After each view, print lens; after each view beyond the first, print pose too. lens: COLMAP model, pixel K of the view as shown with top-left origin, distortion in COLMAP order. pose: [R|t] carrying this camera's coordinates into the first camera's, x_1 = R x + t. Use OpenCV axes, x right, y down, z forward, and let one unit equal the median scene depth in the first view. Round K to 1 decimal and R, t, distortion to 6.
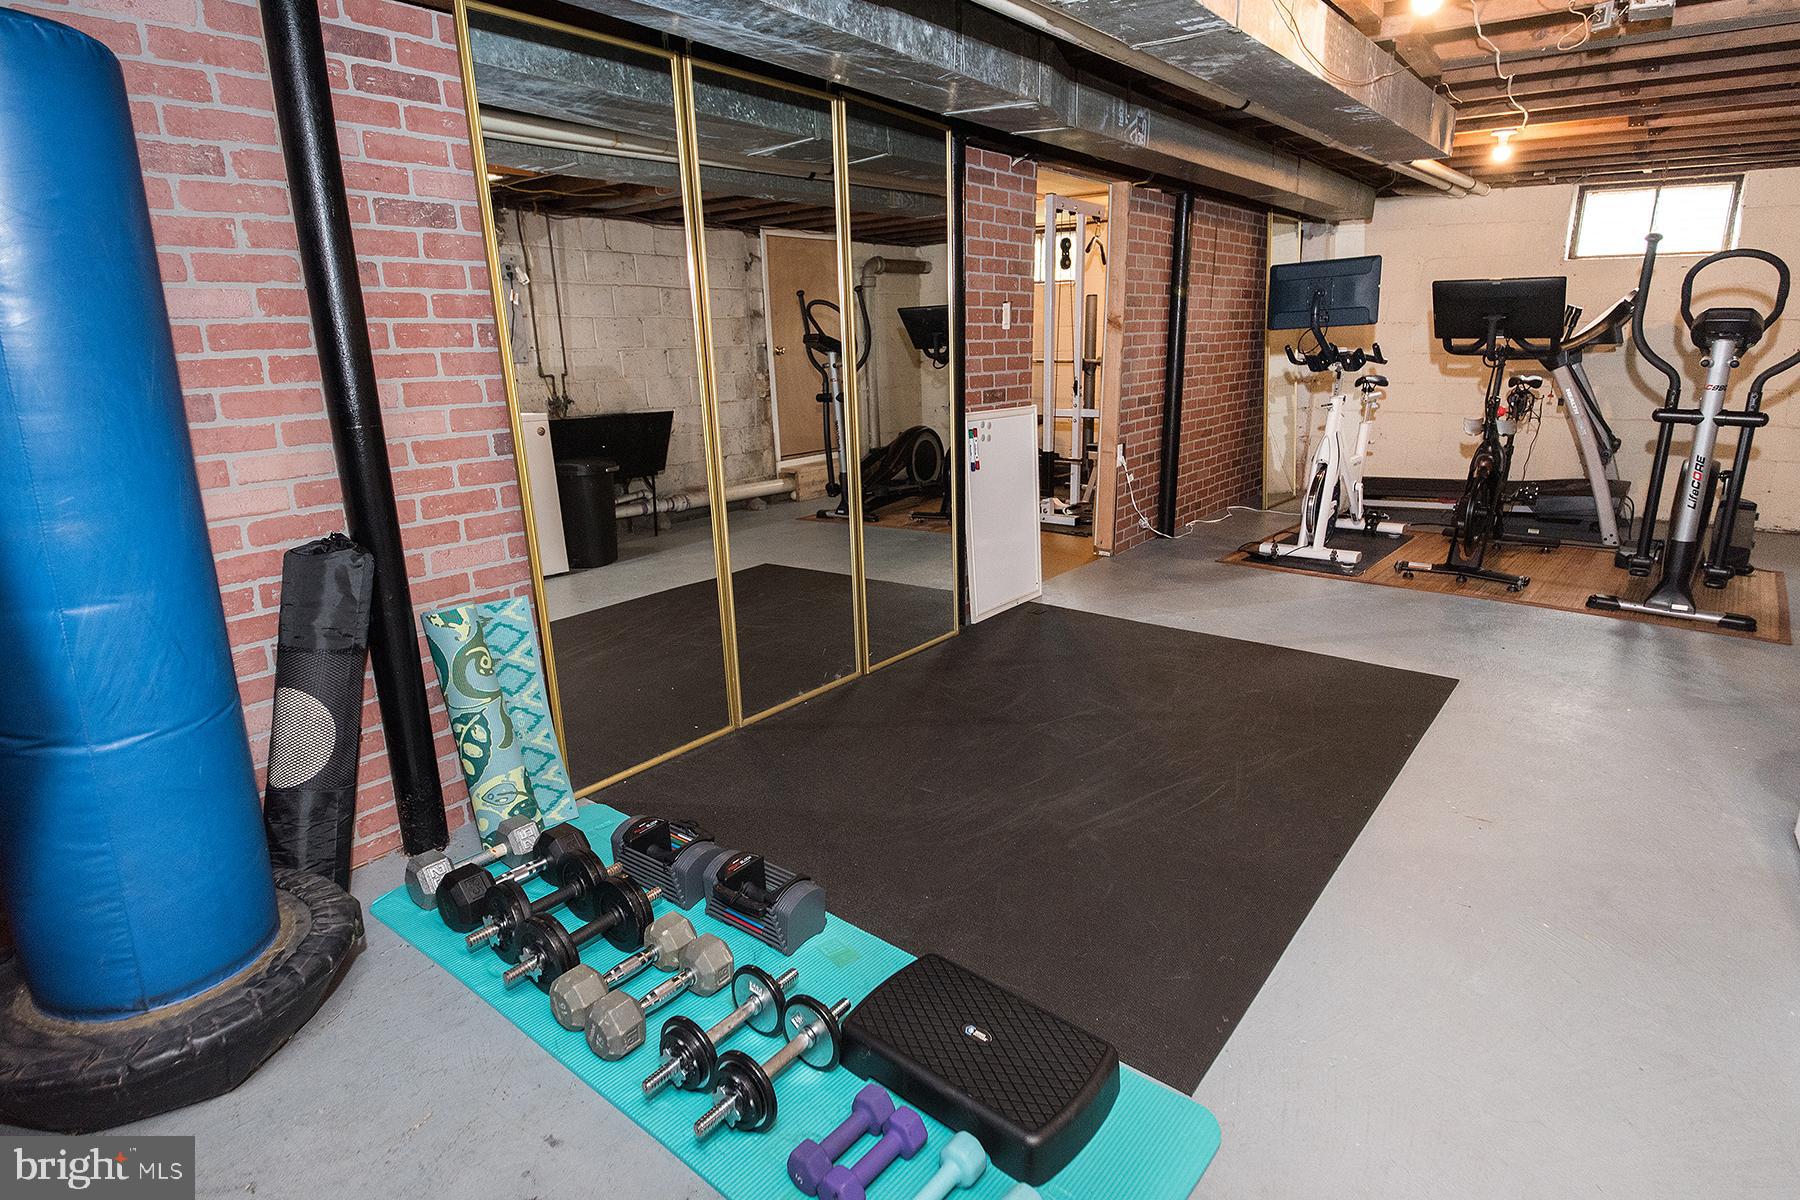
lens RADIAL K [[966.3, 0, 899.1], [0, 966.3, 604.9], [0, 0, 1]] dist [0.000979, -0.017092]
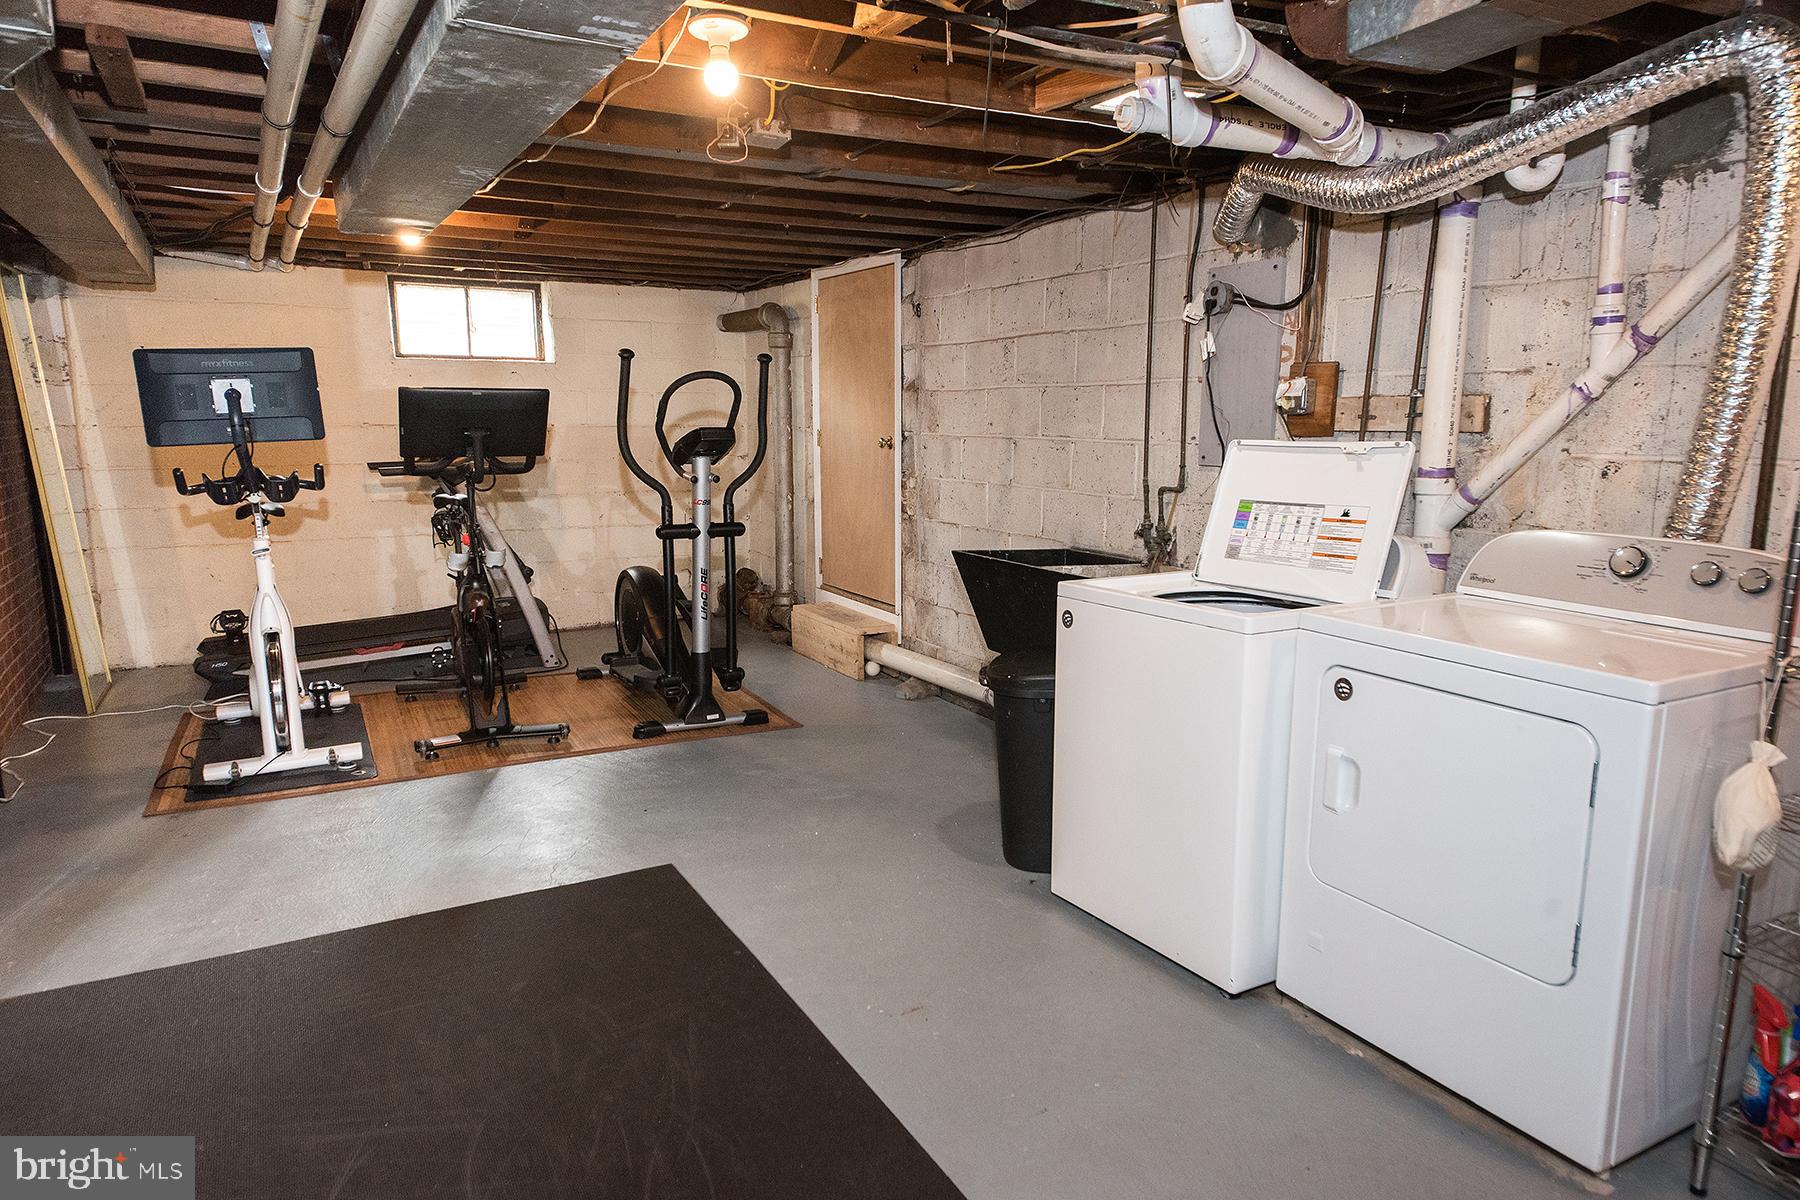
lens RADIAL K [[1156.7, 0, 901.5], [0, 1156.7, 604.0], [0, 0, 1]] dist [0.048271, 0.000729]
pose [[0.368777, -0.139055, 0.919058, -0.176540], [0.244193, 0.968510, 0.048553, -0.103029], [-0.896869, 0.206522, 0.391121, 0.275606]]
